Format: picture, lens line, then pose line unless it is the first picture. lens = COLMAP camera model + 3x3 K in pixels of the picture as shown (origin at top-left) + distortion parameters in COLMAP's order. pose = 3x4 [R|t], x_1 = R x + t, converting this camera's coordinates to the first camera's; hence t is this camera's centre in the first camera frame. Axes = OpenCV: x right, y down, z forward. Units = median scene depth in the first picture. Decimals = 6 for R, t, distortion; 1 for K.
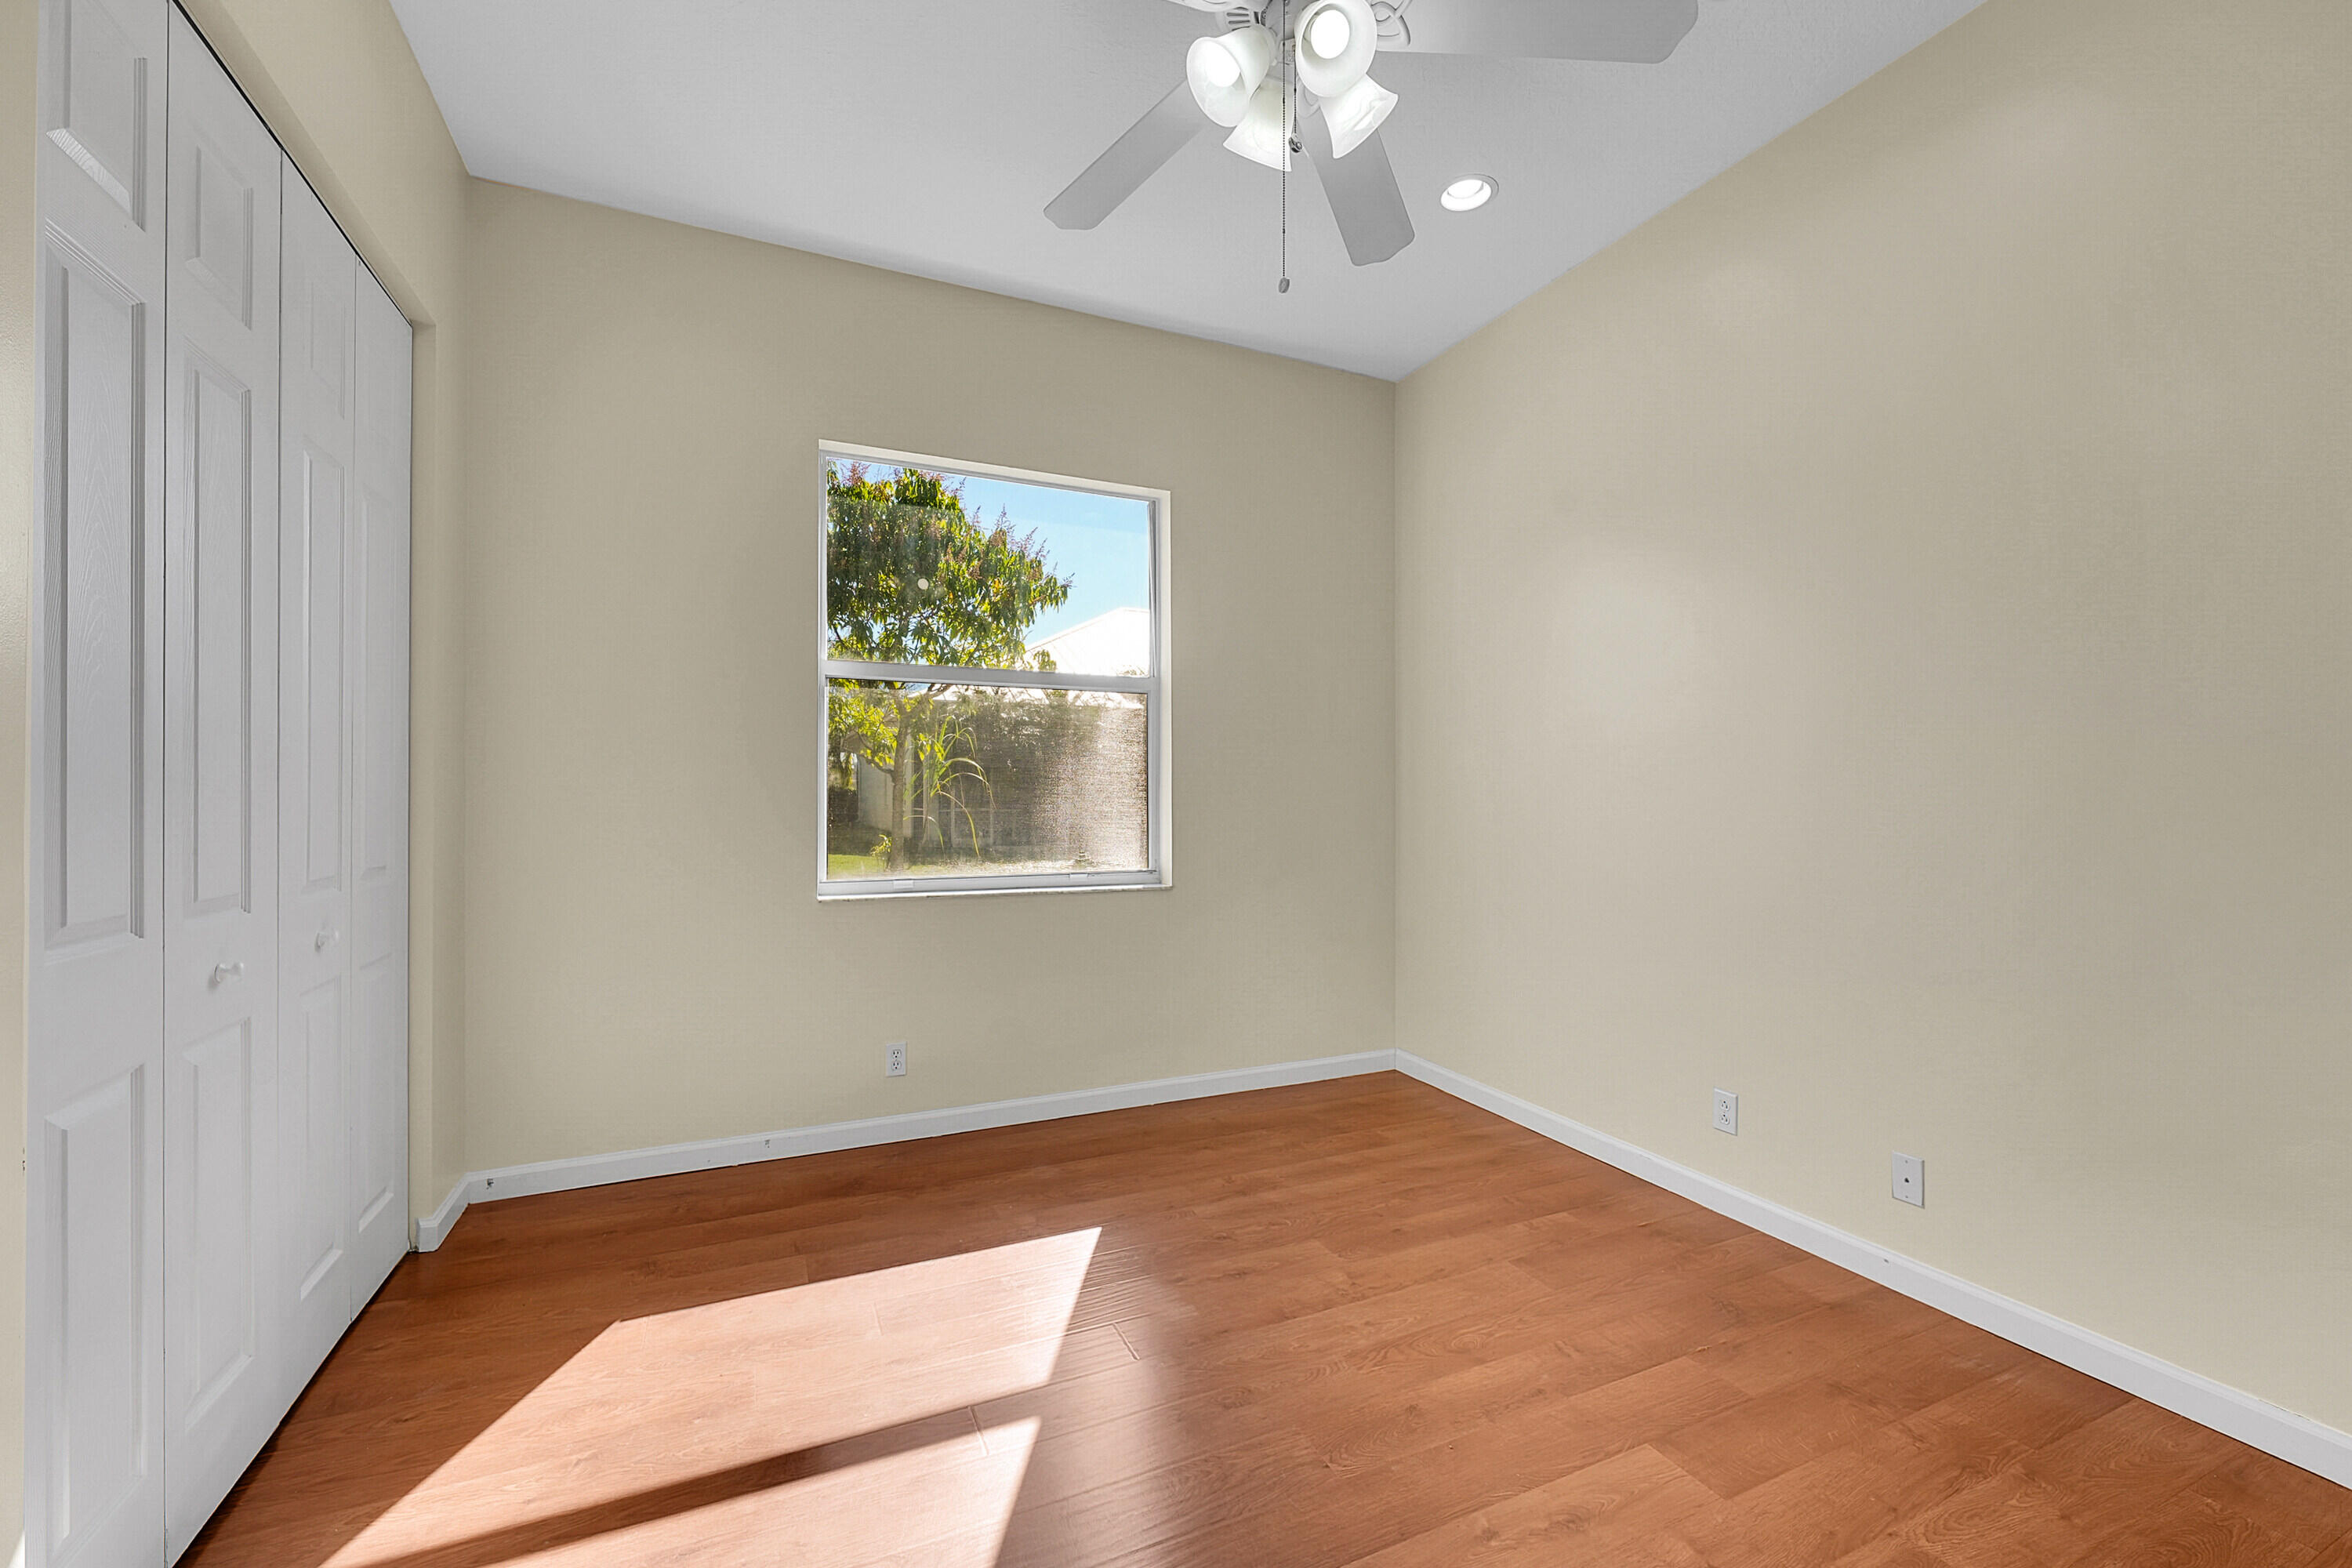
lens RADIAL K [[948.4, 0, 1173.9], [0, 948.4, 793.0], [0, 0, 1]] dist [0.000331, 0.000087]
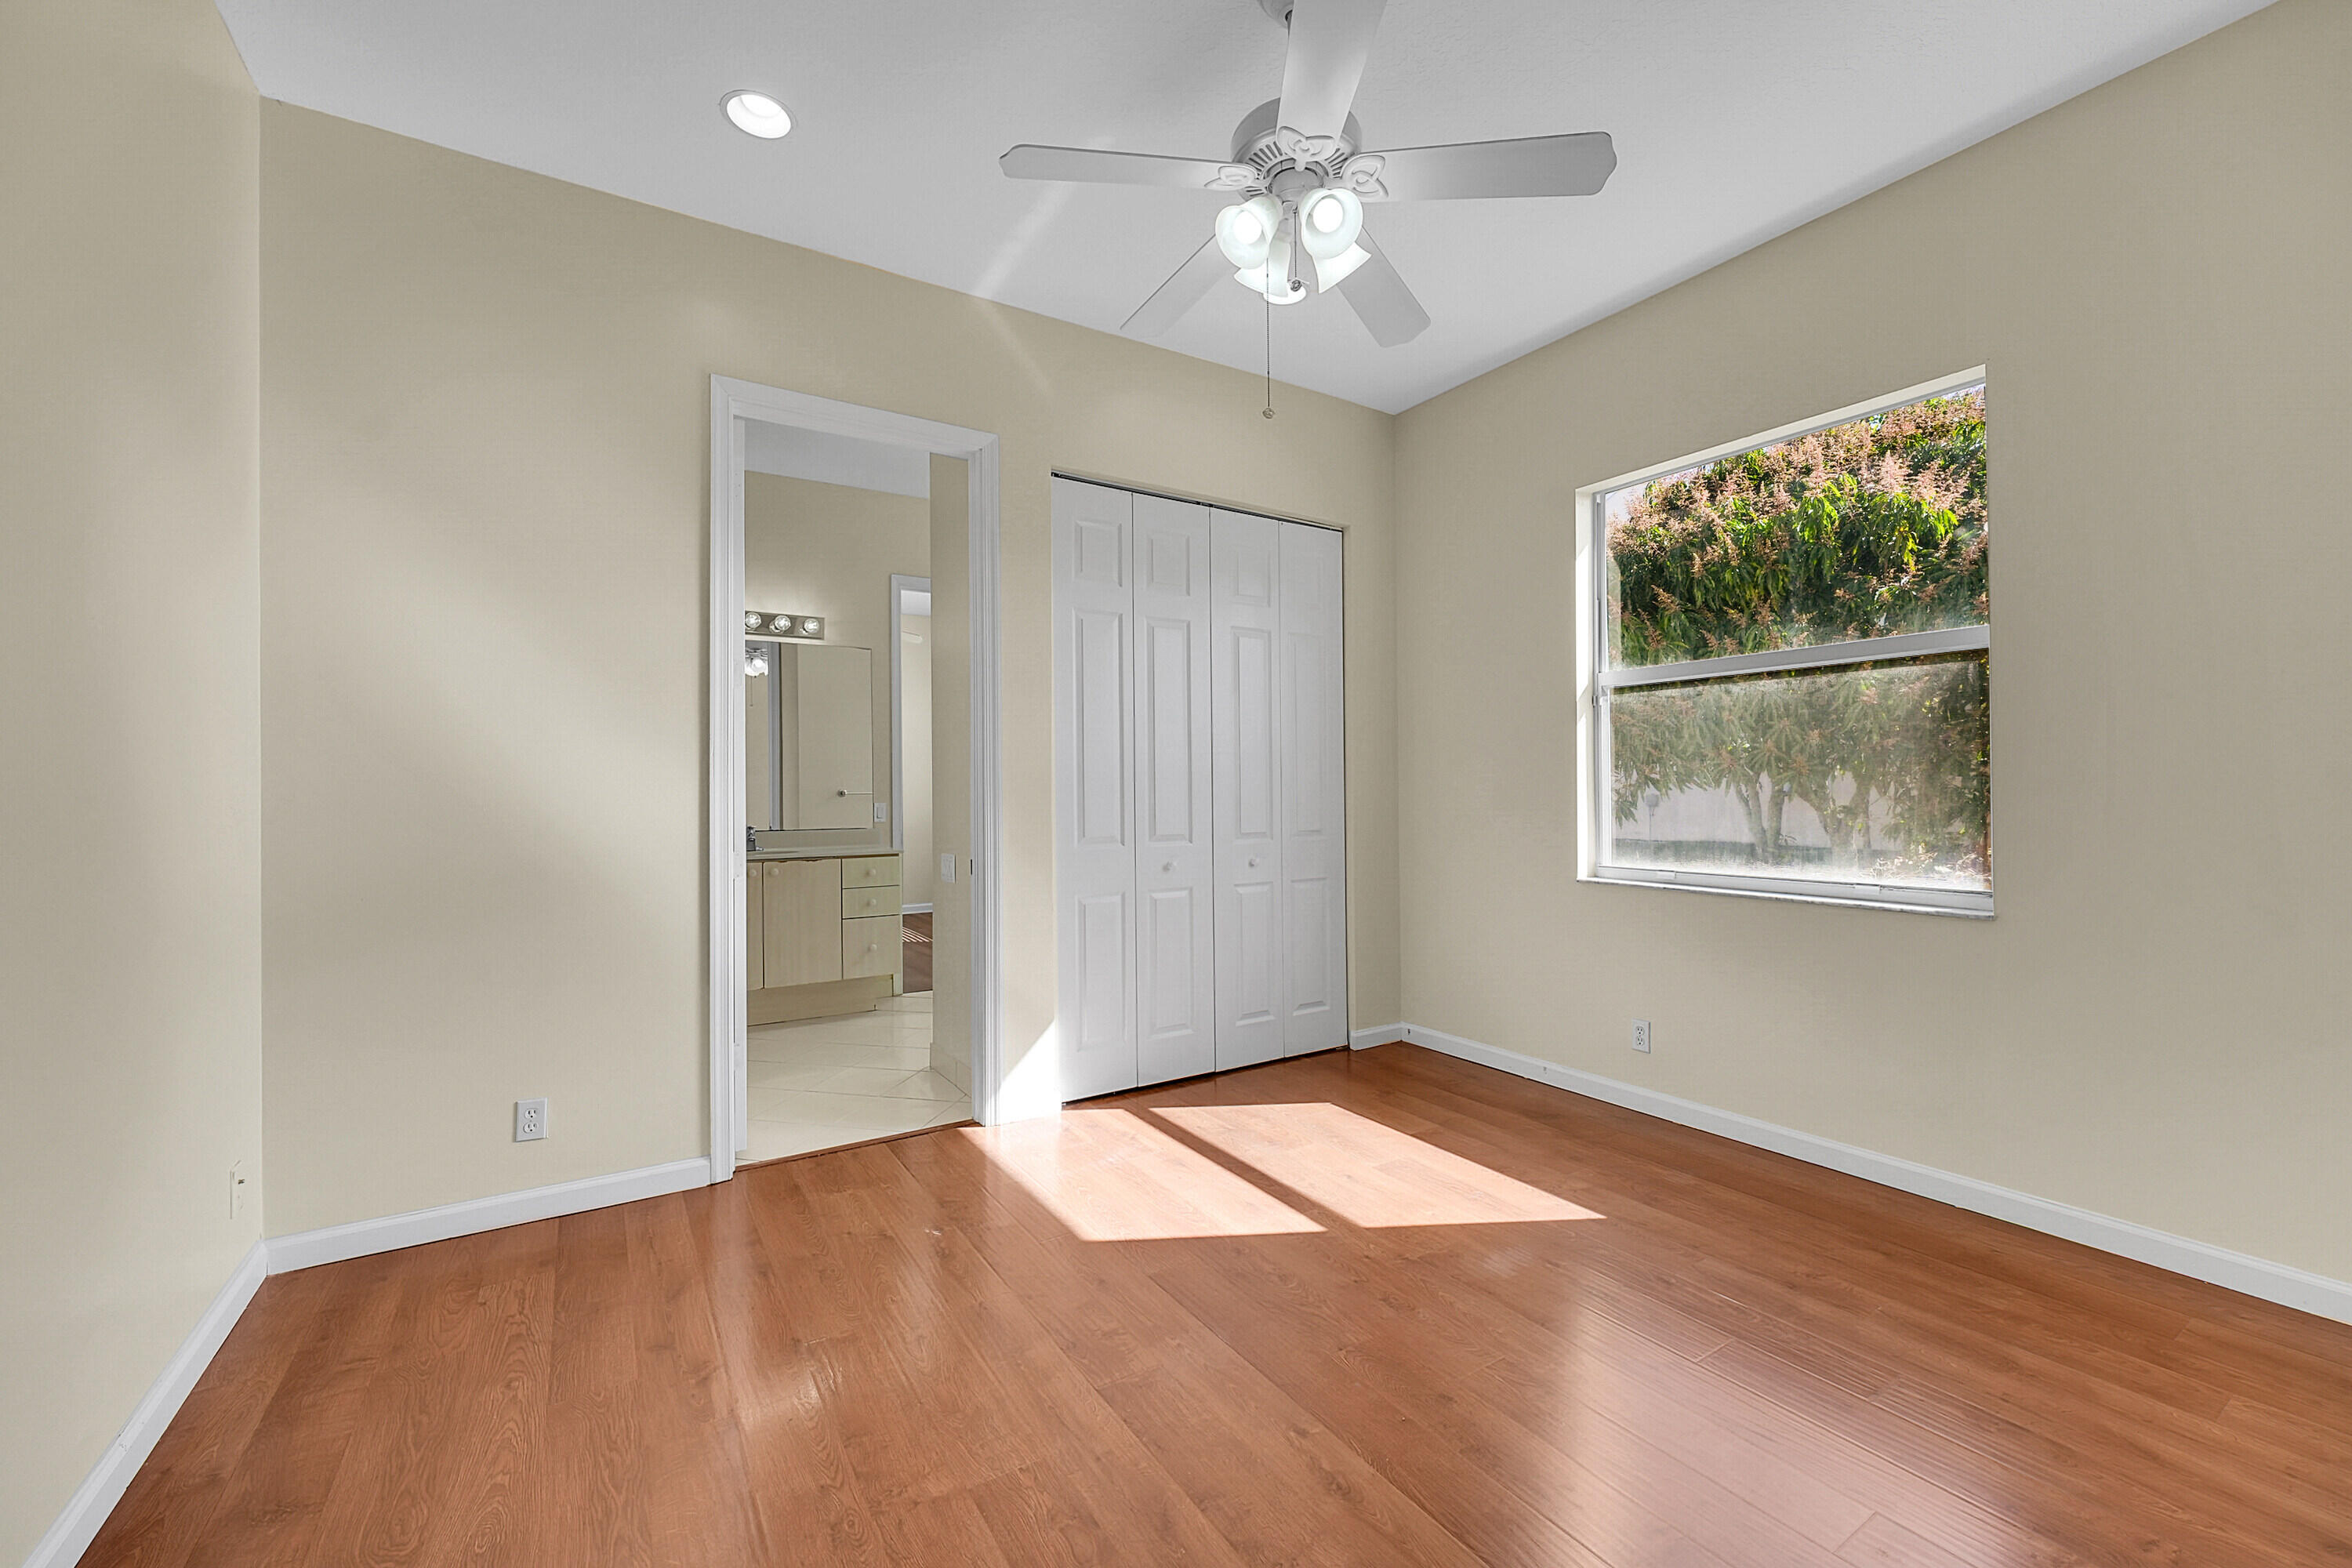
lens RADIAL K [[940.1, 0, 1184.8], [0, 940.1, 783.1], [0, 0, 1]] dist [-0.000247, 0.000118]
pose [[0.143779, -0.010839, -0.989550, 0.801669], [0.008903, 0.999914, -0.009659, -0.001316], [0.989570, -0.007421, 0.143863, 0.384721]]
